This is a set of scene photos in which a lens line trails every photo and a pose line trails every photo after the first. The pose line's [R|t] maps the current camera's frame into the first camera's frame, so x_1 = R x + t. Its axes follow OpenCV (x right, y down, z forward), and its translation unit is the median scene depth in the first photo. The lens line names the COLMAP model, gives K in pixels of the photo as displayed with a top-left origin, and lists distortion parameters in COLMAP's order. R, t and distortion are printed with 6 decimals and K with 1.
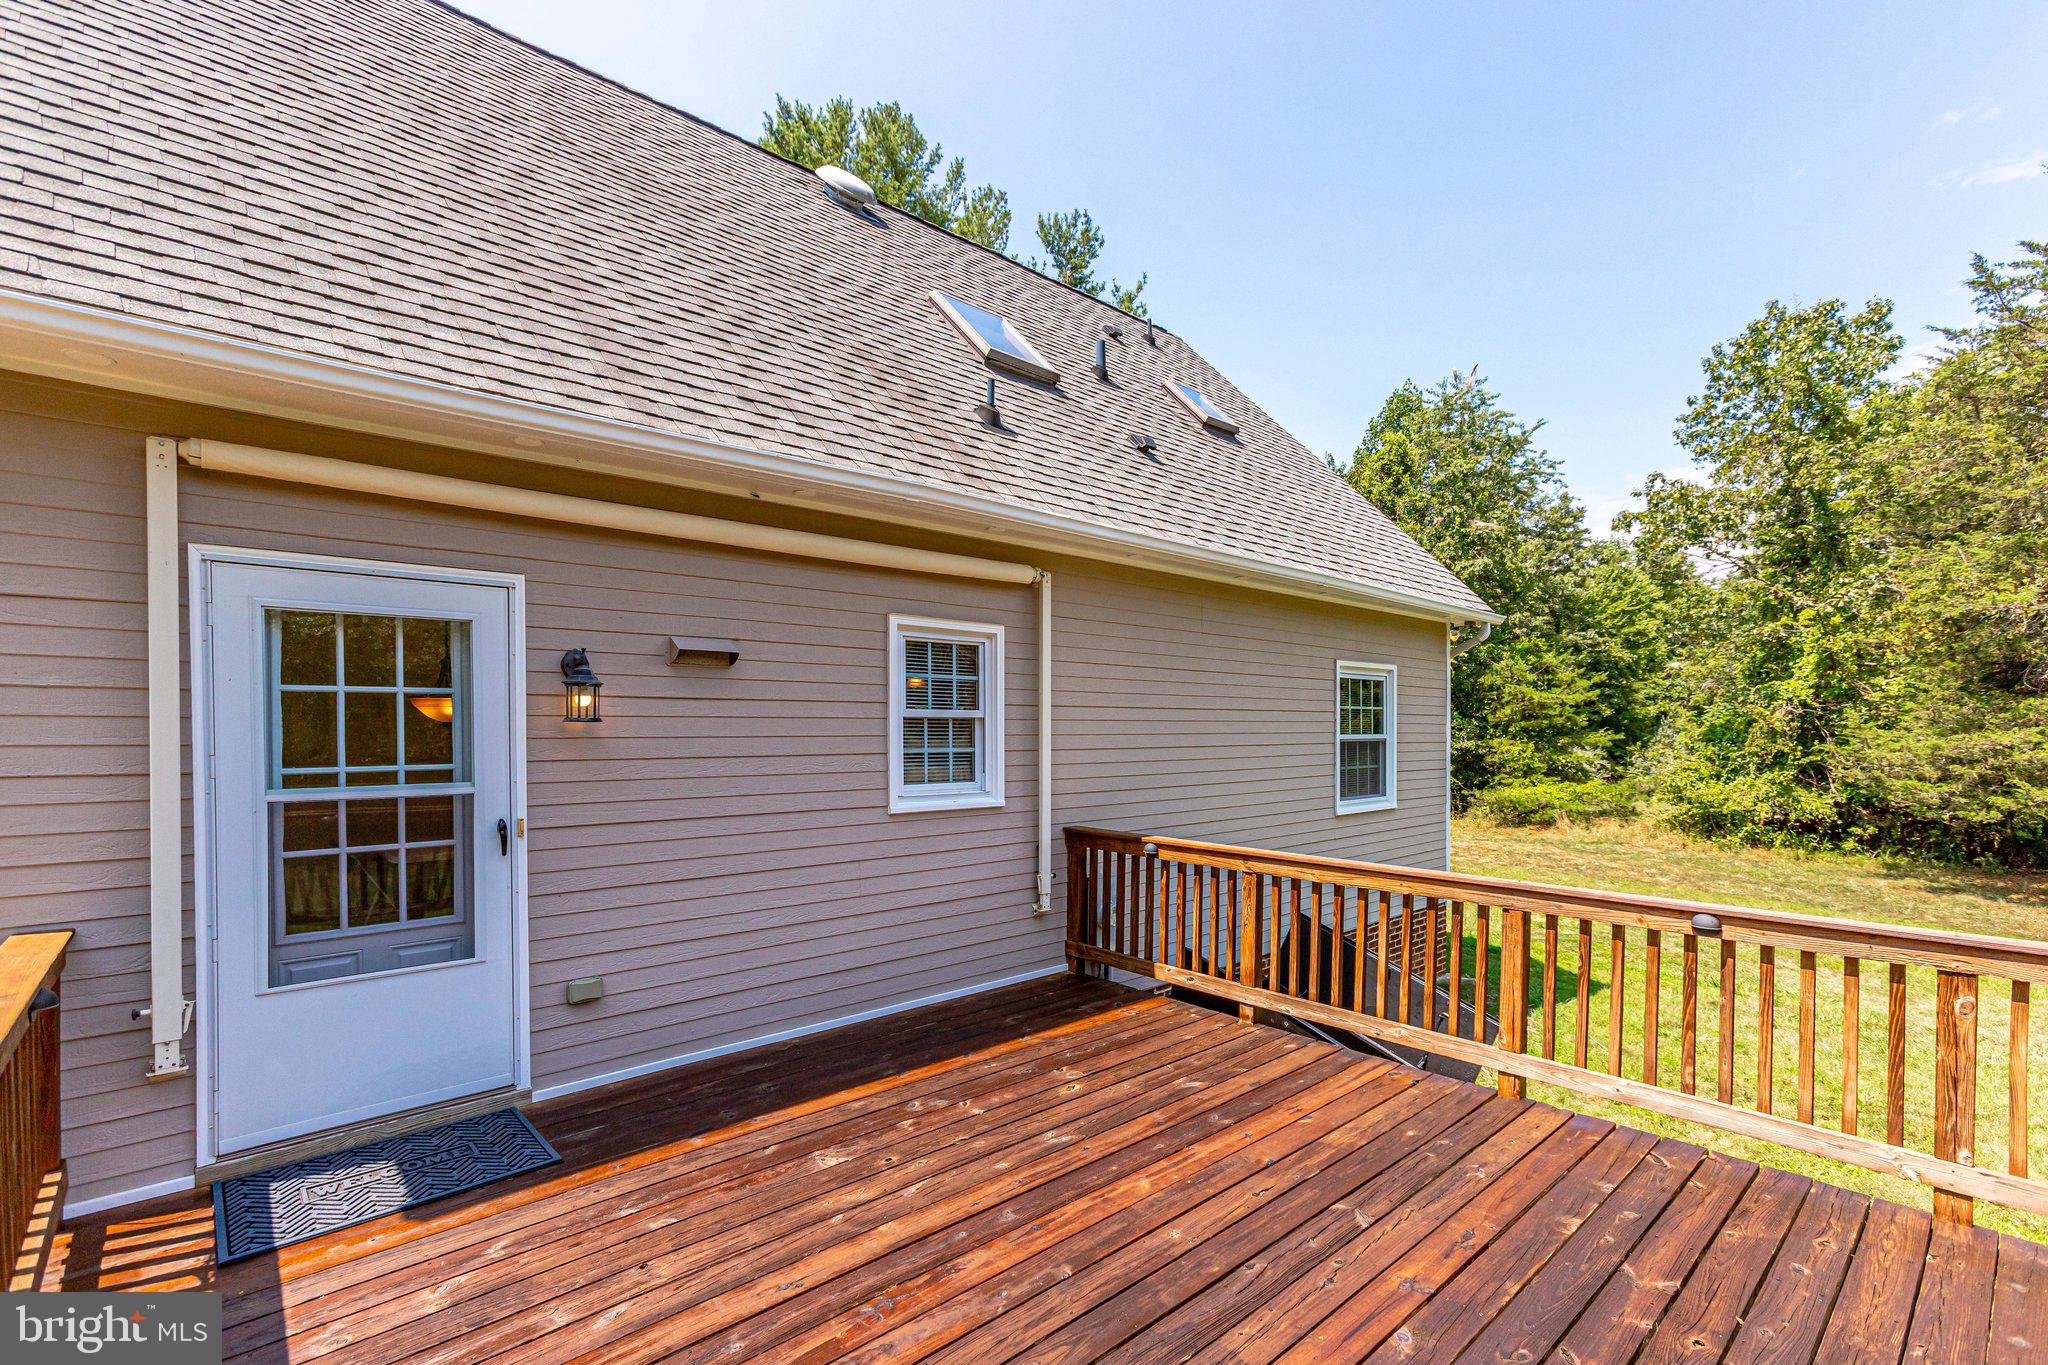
lens RADIAL K [[915.2, 0, 1023.0], [0, 915.2, 742.3], [0, 0, 1]] dist [-0.034785, 0.023213]
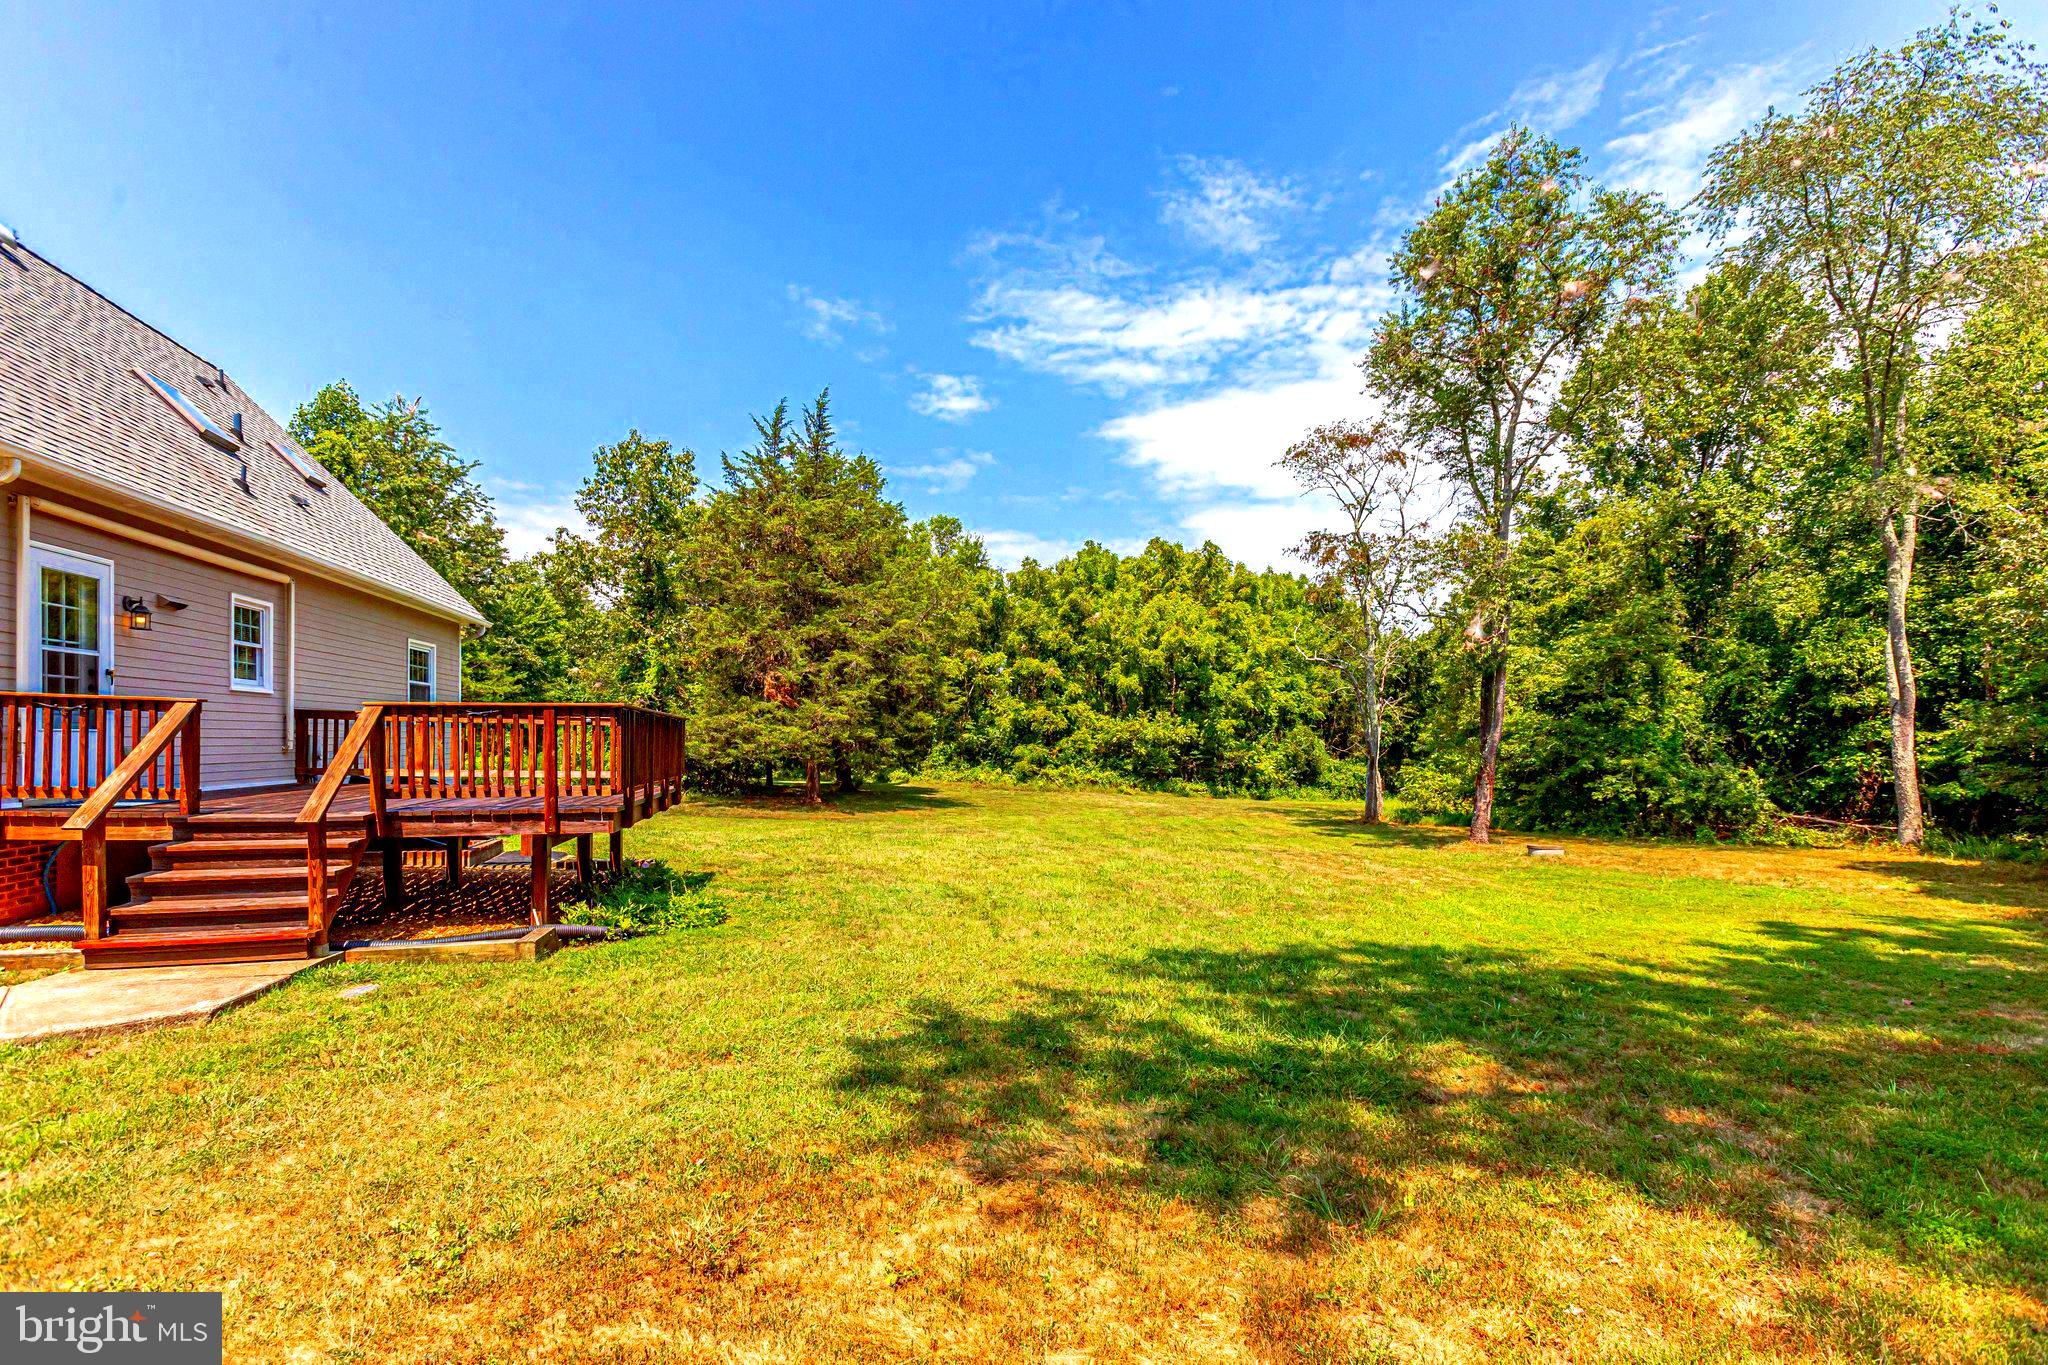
lens RADIAL K [[915.2, 0, 1023.0], [0, 915.2, 742.3], [0, 0, 1]] dist [-0.034785, 0.023213]
pose [[0.468226, 0.000696, 0.883609, -0.574632], [0.004069, 0.999987, -0.002944, 0.108448], [-0.883600, 0.004974, 0.468217, -0.788046]]
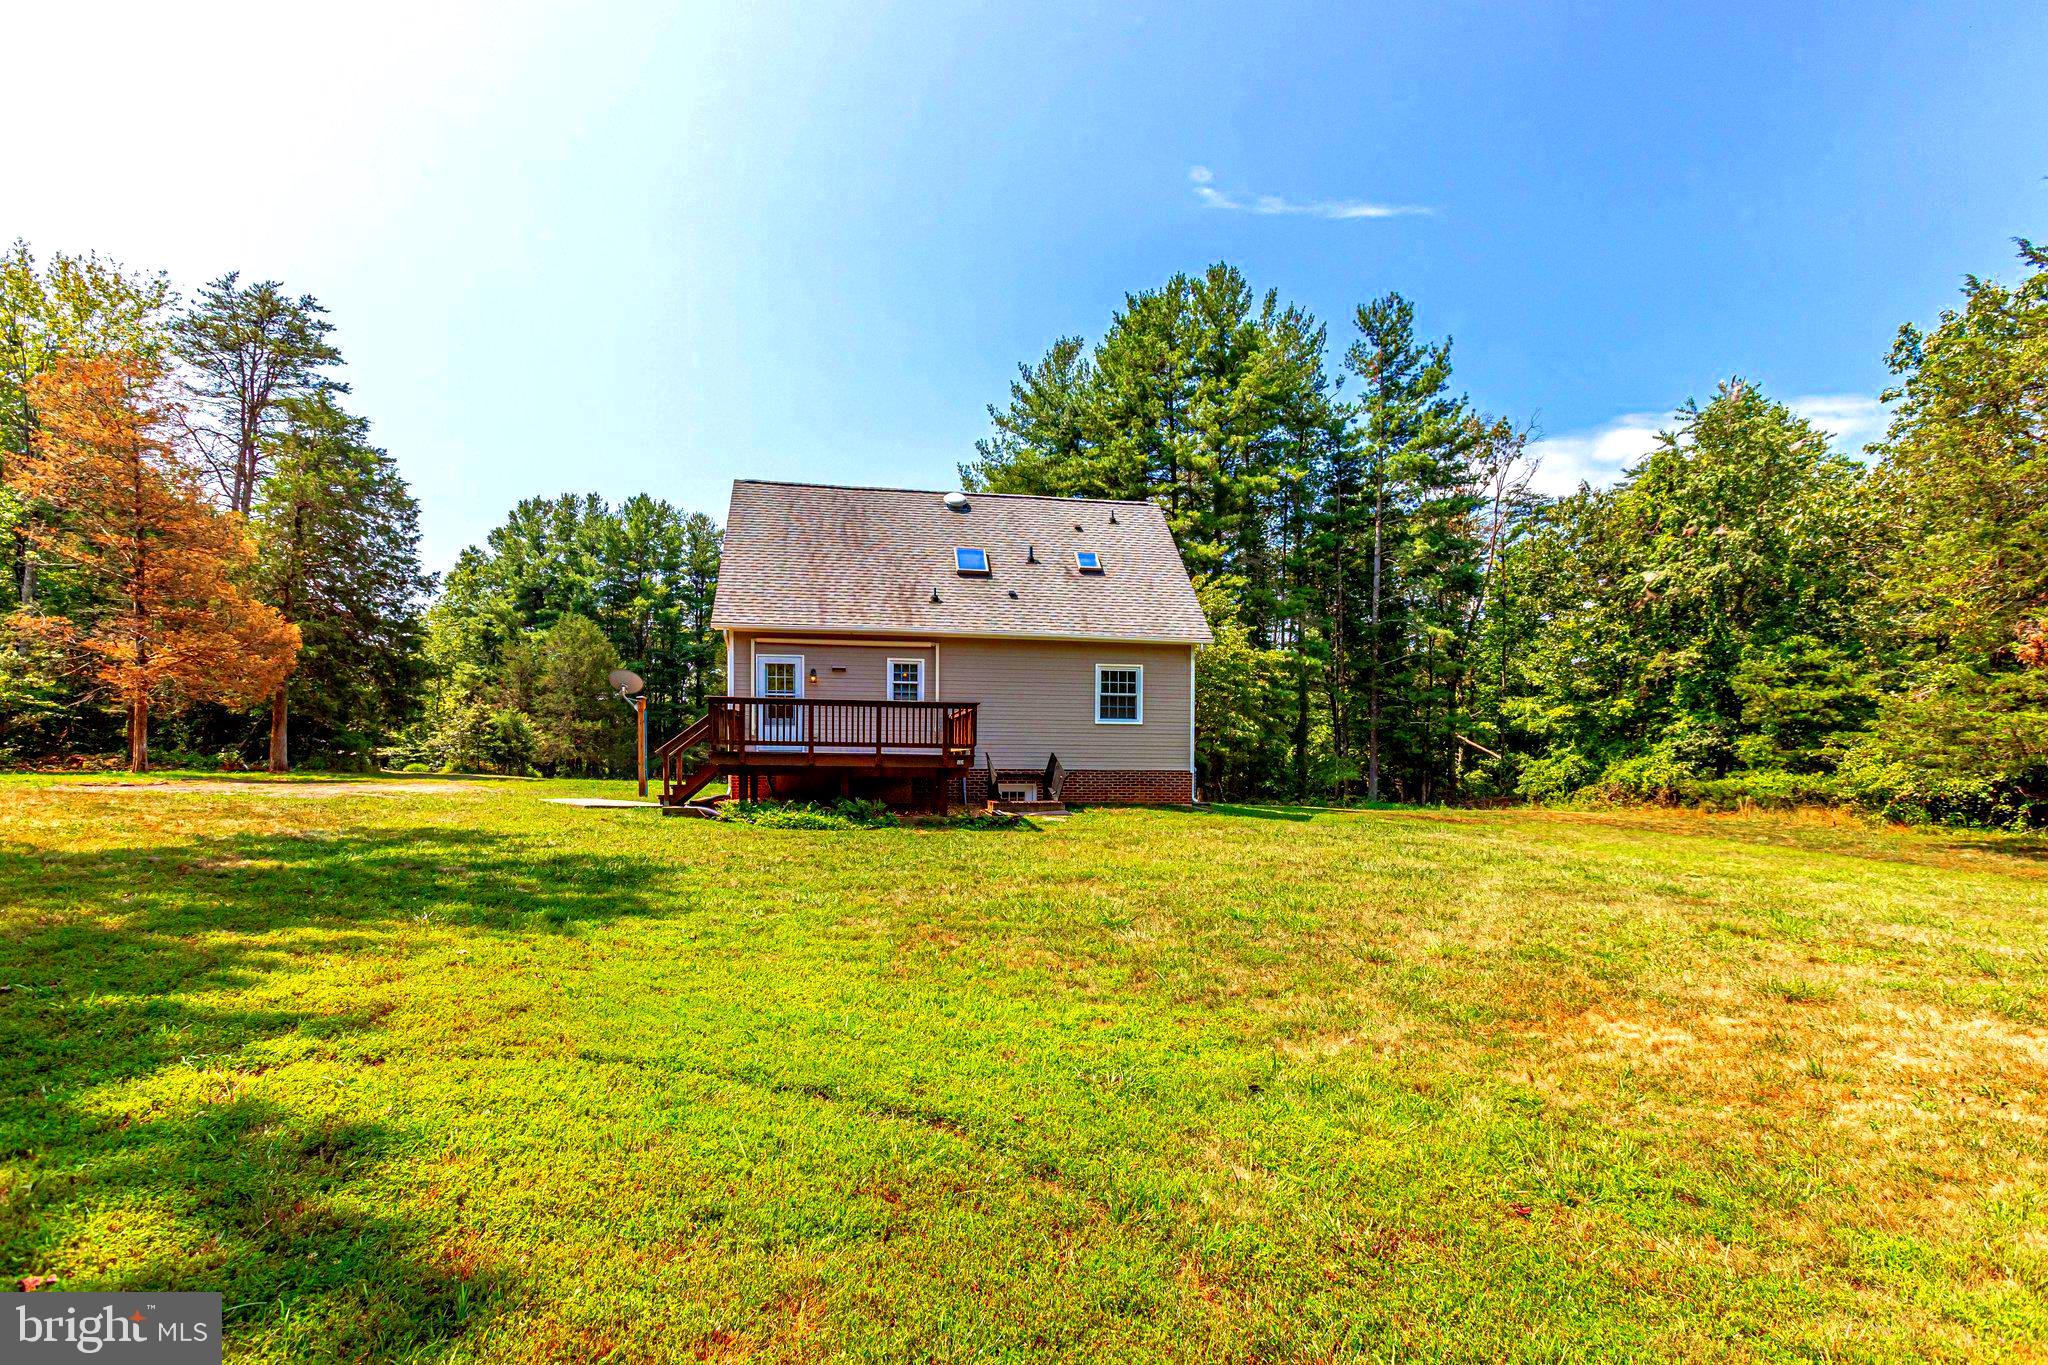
lens RADIAL K [[915.2, 0, 1023.0], [0, 915.2, 742.3], [0, 0, 1]] dist [-0.034785, 0.023213]
pose [[0.852693, -0.002126, -0.522408, 1.301420], [-0.016539, 0.999381, -0.031062, 0.184150], [0.522151, 0.035126, 0.852129, -1.120106]]
